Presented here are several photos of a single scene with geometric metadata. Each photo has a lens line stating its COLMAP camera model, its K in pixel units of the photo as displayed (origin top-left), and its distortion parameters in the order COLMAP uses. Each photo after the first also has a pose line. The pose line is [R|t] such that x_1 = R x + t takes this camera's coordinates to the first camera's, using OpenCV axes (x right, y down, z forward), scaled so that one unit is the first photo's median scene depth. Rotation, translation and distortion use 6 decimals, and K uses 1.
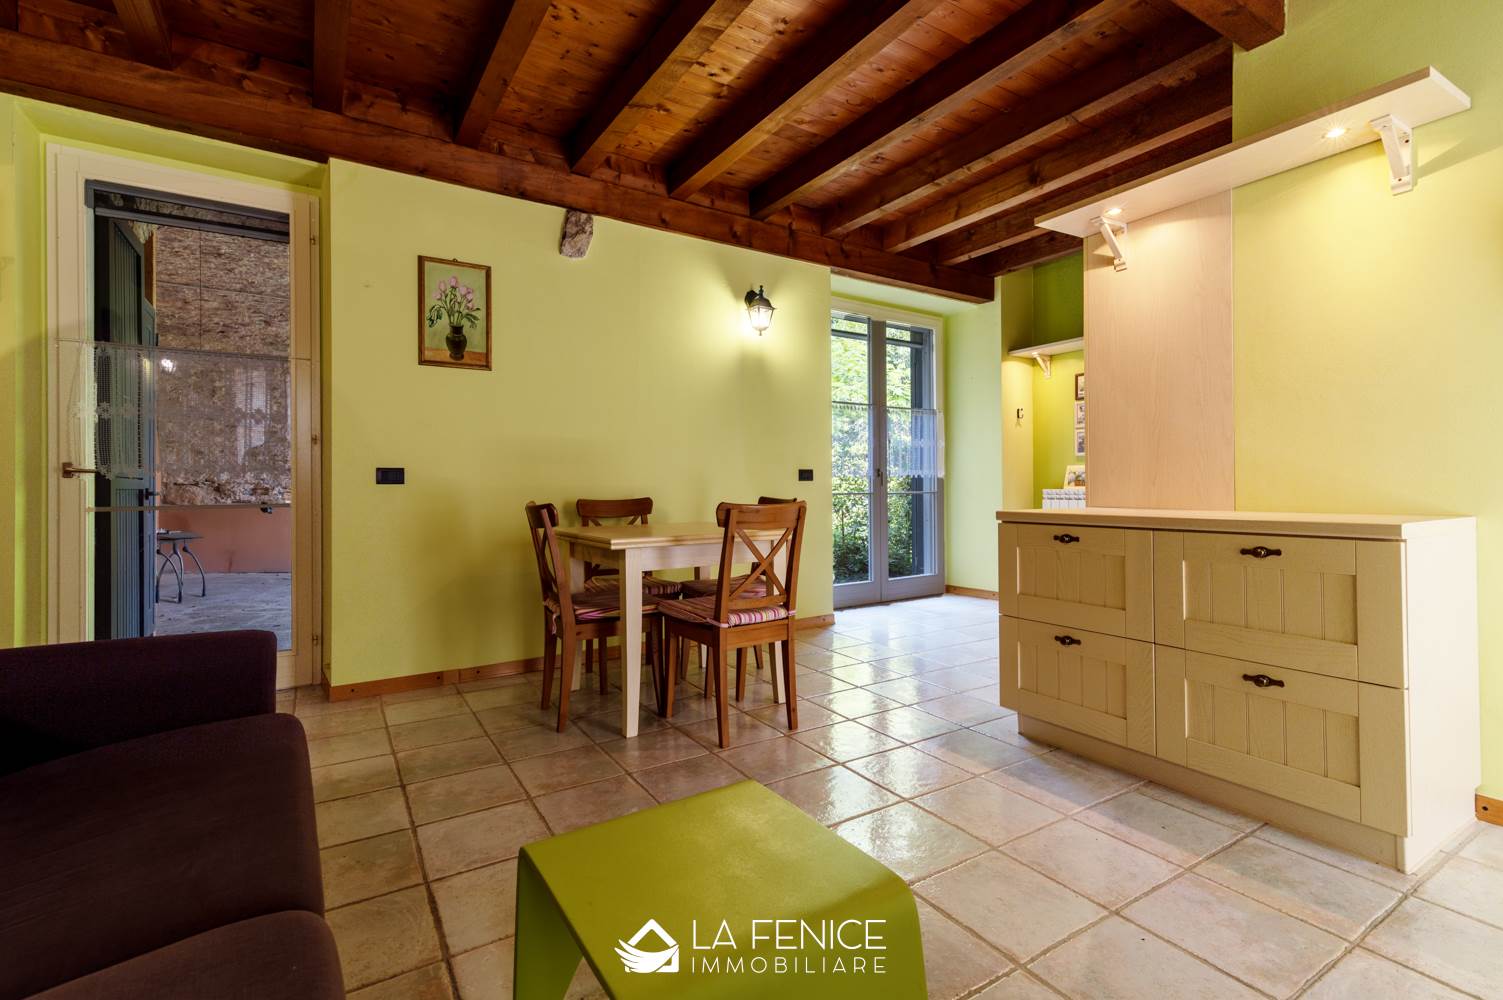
lens RADIAL K [[687.6, 0, 726.1], [0, 687.6, 486.3], [0, 0, 1]] dist [0.011033, -0.000879]
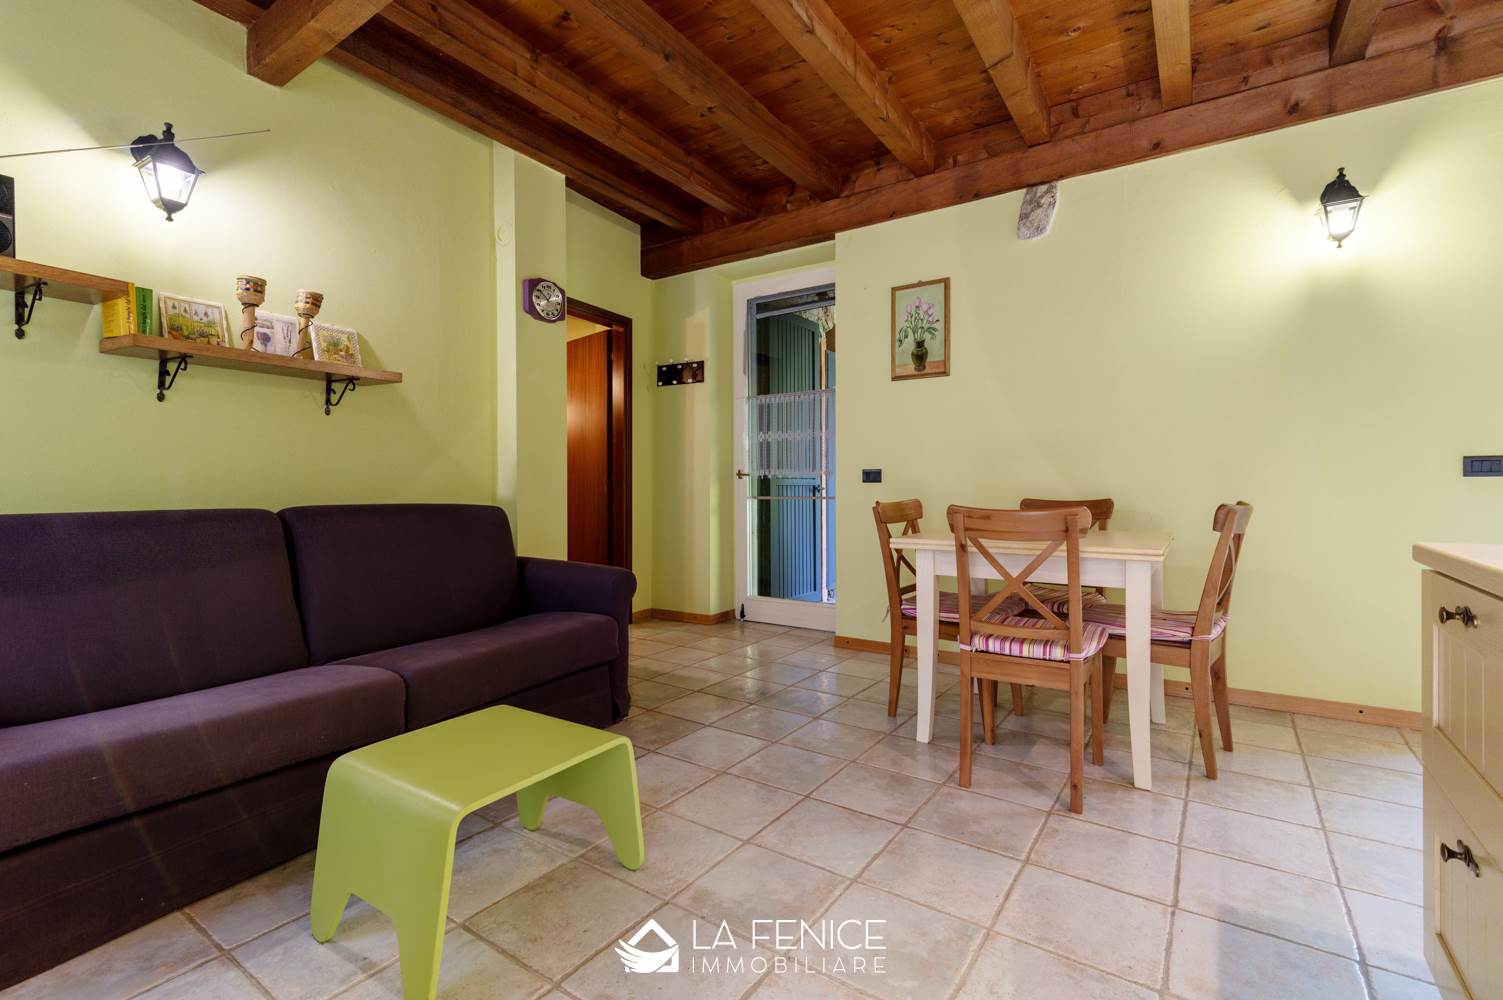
lens RADIAL K [[687.6, 0, 753.0], [0, 687.6, 488.8], [0, 0, 1]] dist [0.011033, -0.000879]
pose [[0.382876, 0.010239, -0.923743, 0.548849], [0.000711, 0.999935, 0.011378, -0.006309], [0.923799, -0.005013, 0.382844, 0.329405]]
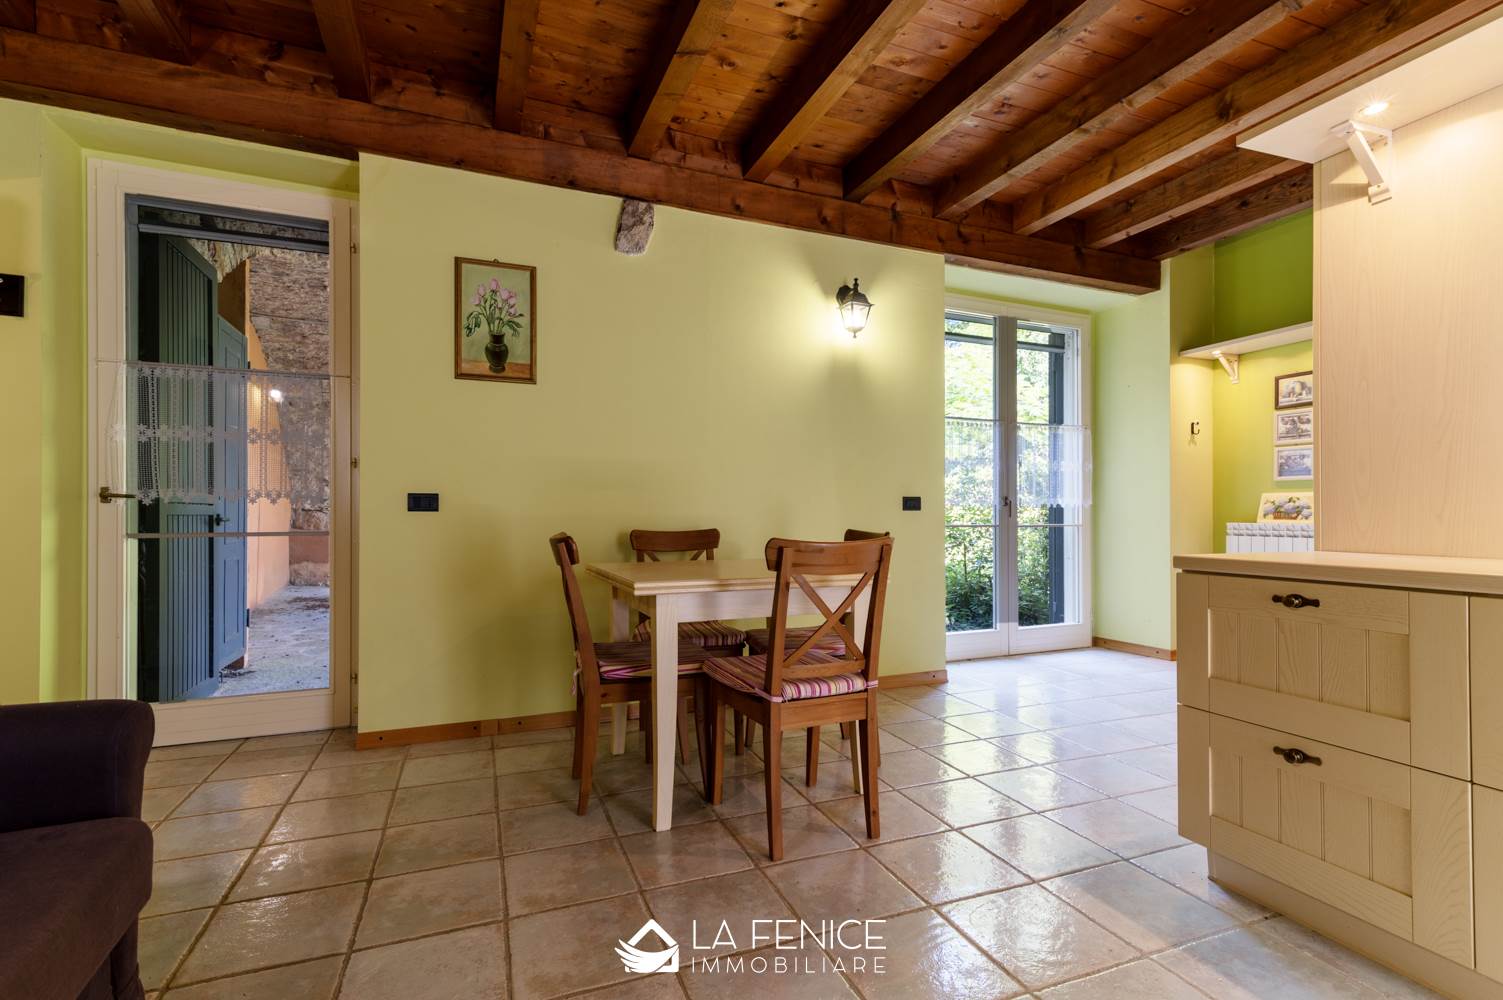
lens RADIAL K [[687.6, 0, 711.3], [0, 687.6, 512.8], [0, 0, 1]] dist [0.011033, -0.000879]
pose [[0.980786, 0.006686, -0.194971, 0.057389], [-0.007375, 0.999969, -0.002810, -0.001677], [0.194947, 0.004194, 0.980805, 0.184433]]
